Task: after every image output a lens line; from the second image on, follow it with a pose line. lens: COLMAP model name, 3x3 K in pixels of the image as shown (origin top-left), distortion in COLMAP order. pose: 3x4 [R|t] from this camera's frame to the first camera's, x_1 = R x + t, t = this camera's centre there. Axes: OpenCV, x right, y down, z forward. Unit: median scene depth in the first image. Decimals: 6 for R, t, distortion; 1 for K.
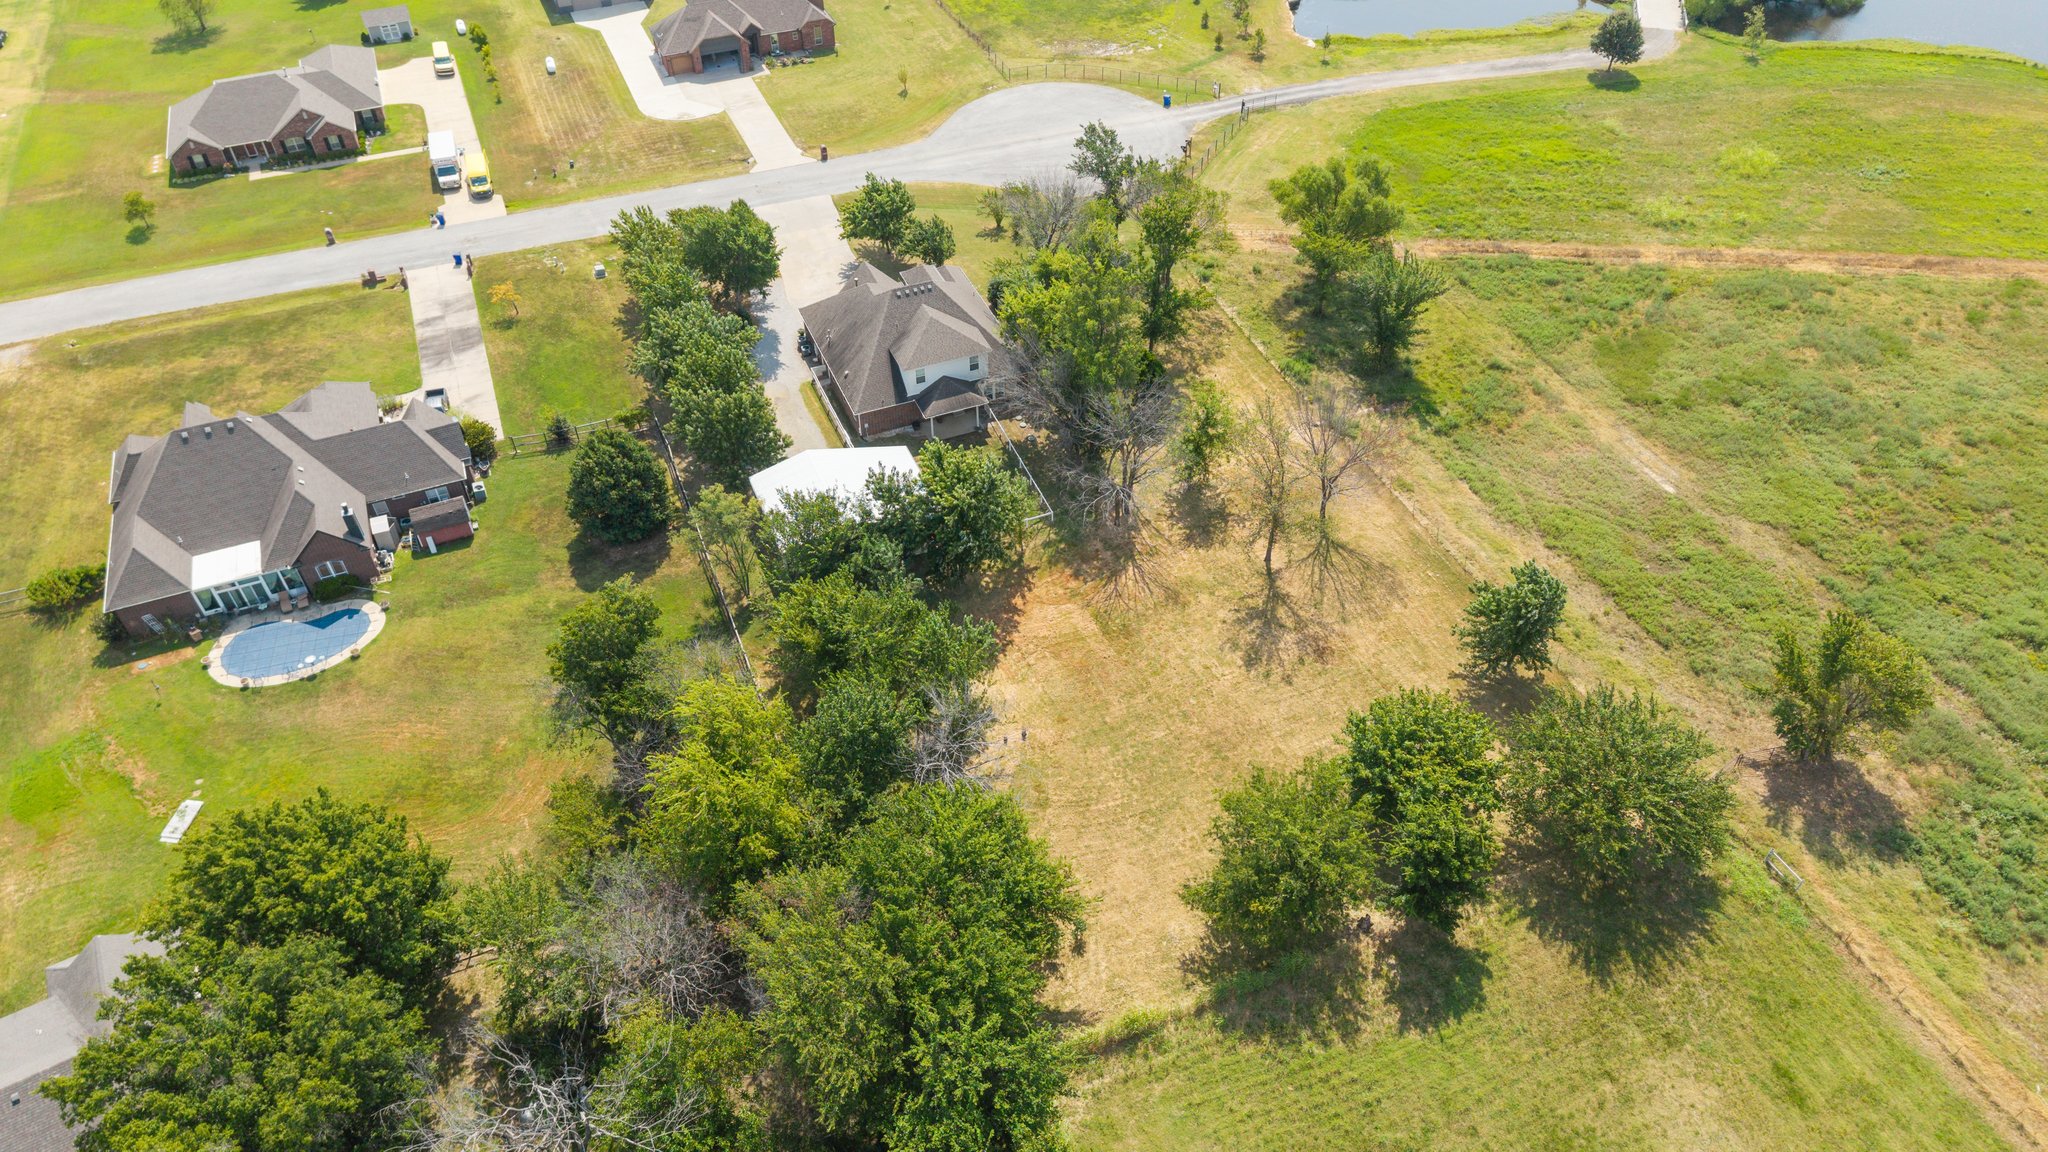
lens RADIAL K [[1362.7, 0, 1028.4], [0, 1362.7, 581.5], [0, 0, 1]] dist [0.045709, -0.047800]
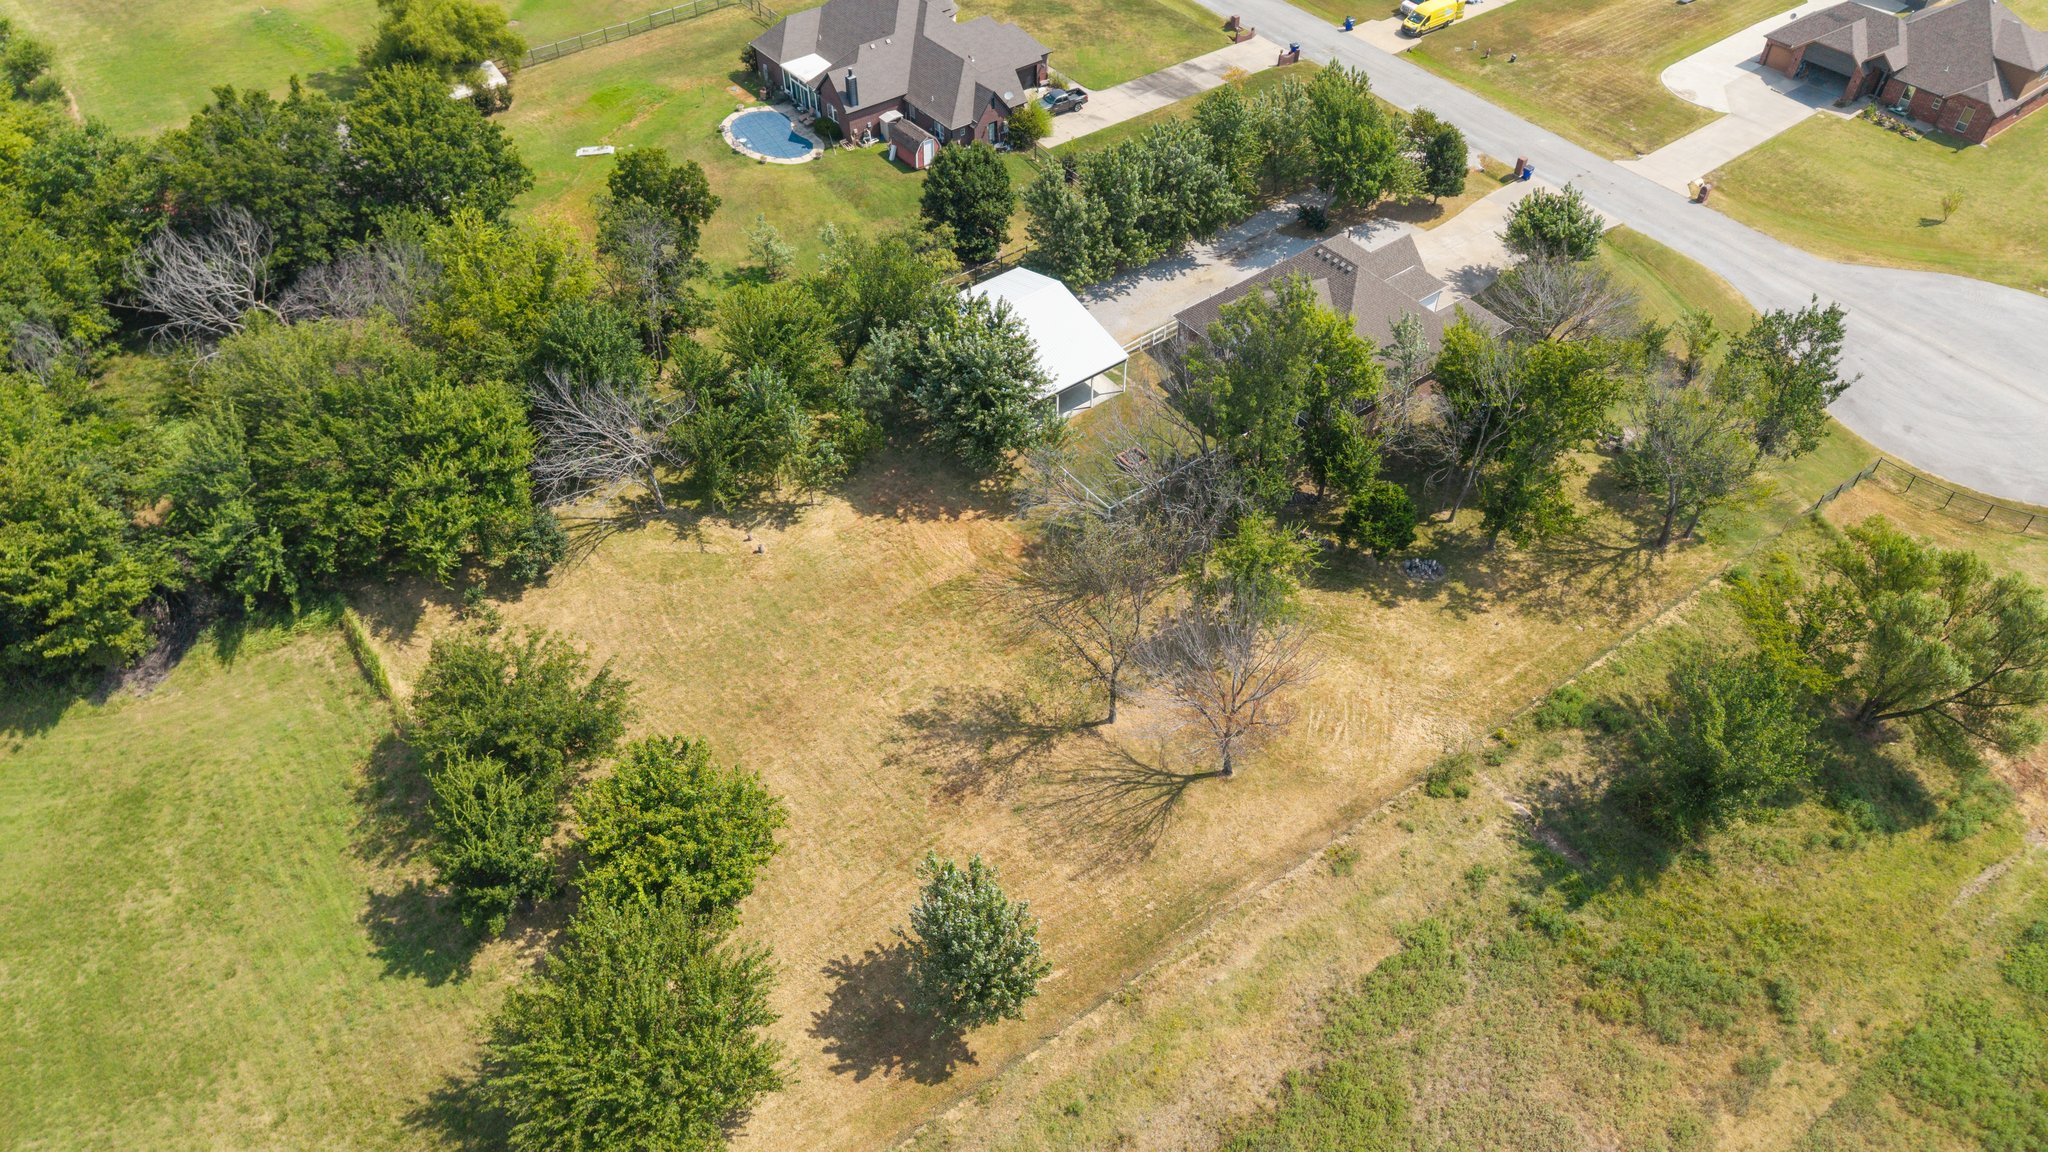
lens RADIAL K [[1362.7, 0, 1028.4], [0, 1362.7, 581.5], [0, 0, 1]] dist [0.045709, -0.047800]
pose [[0.257737, 0.689300, -0.677080, 0.535004], [-0.674786, 0.629960, 0.384467, -0.275582], [0.691546, 0.357793, 0.627493, 0.423651]]
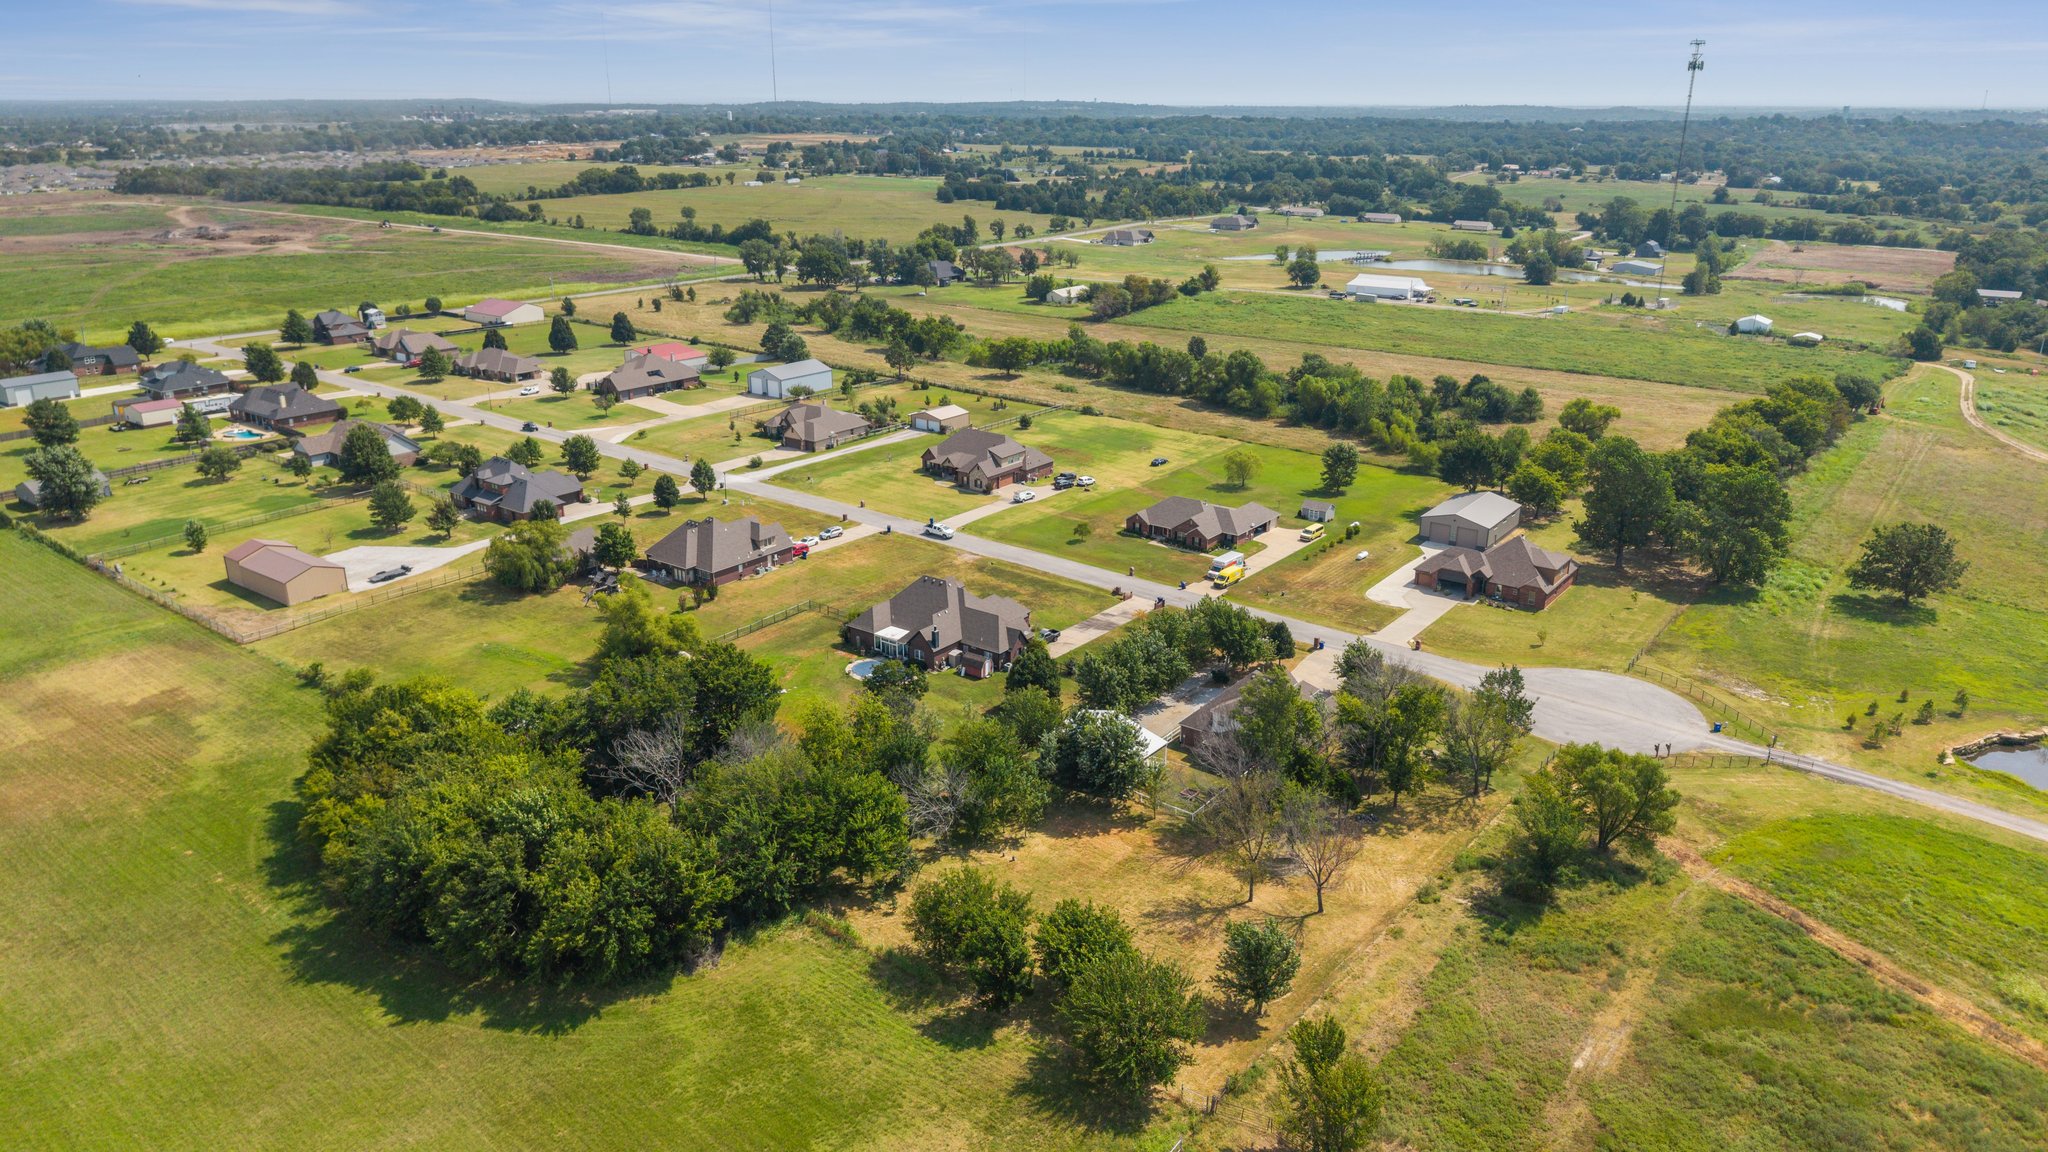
lens RADIAL K [[1366.2, 0, 1024.0], [0, 1366.2, 576.0], [0, 0, 1]] dist [0.038957, -0.057975]
pose [[0.500698, 0.288465, -0.816143, 0.940539], [-0.604224, 0.791614, -0.090892, -0.009764], [0.619850, 0.538643, 0.570657, -0.067668]]
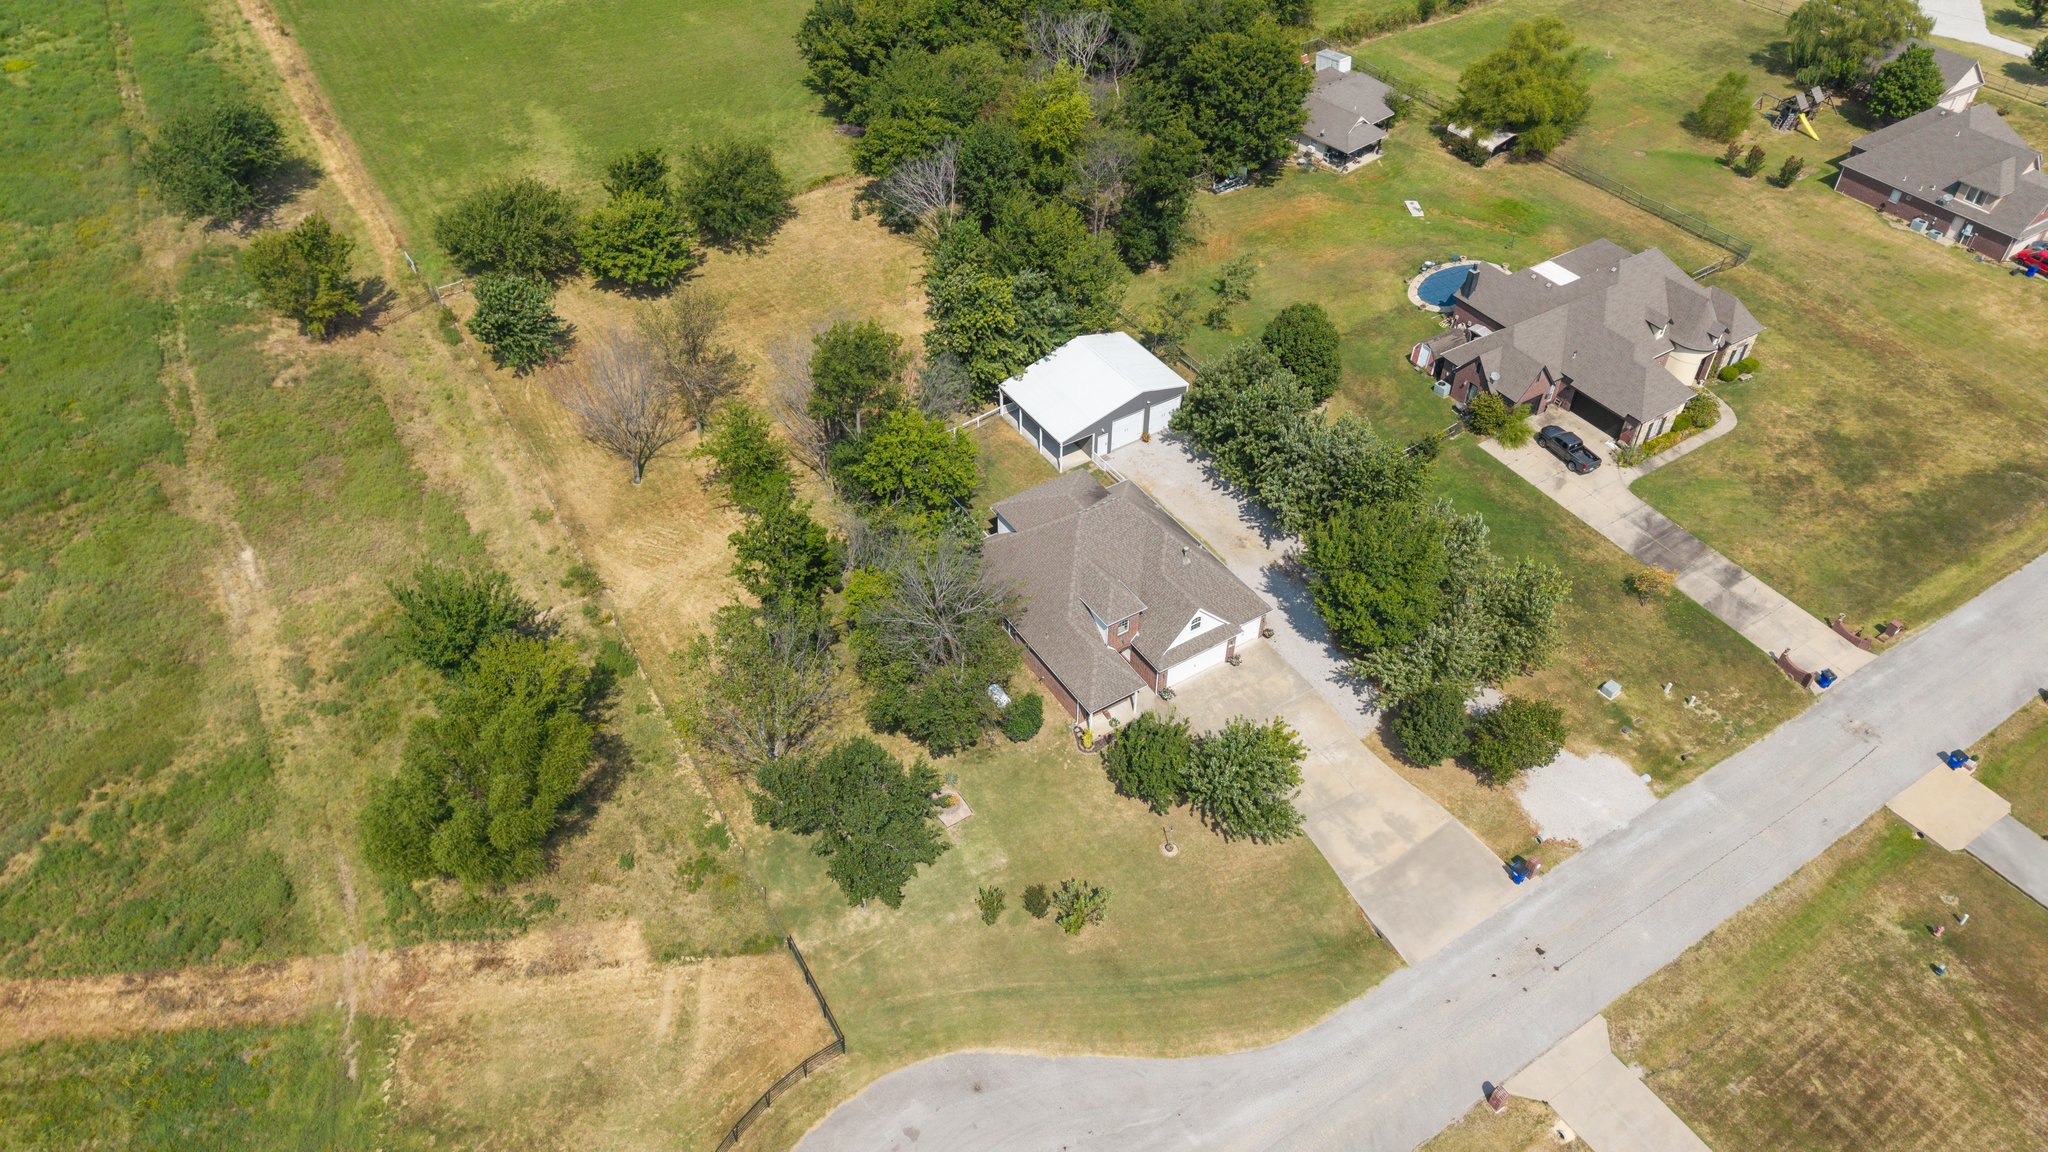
lens RADIAL K [[1362.7, 0, 1028.4], [0, 1362.7, 581.5], [0, 0, 1]] dist [0.045709, -0.047800]
pose [[-0.986196, 0.115392, -0.118754, 0.055227], [-0.112547, 0.058919, 0.991898, -0.974436], [0.121454, 0.991571, -0.045119, 1.047776]]
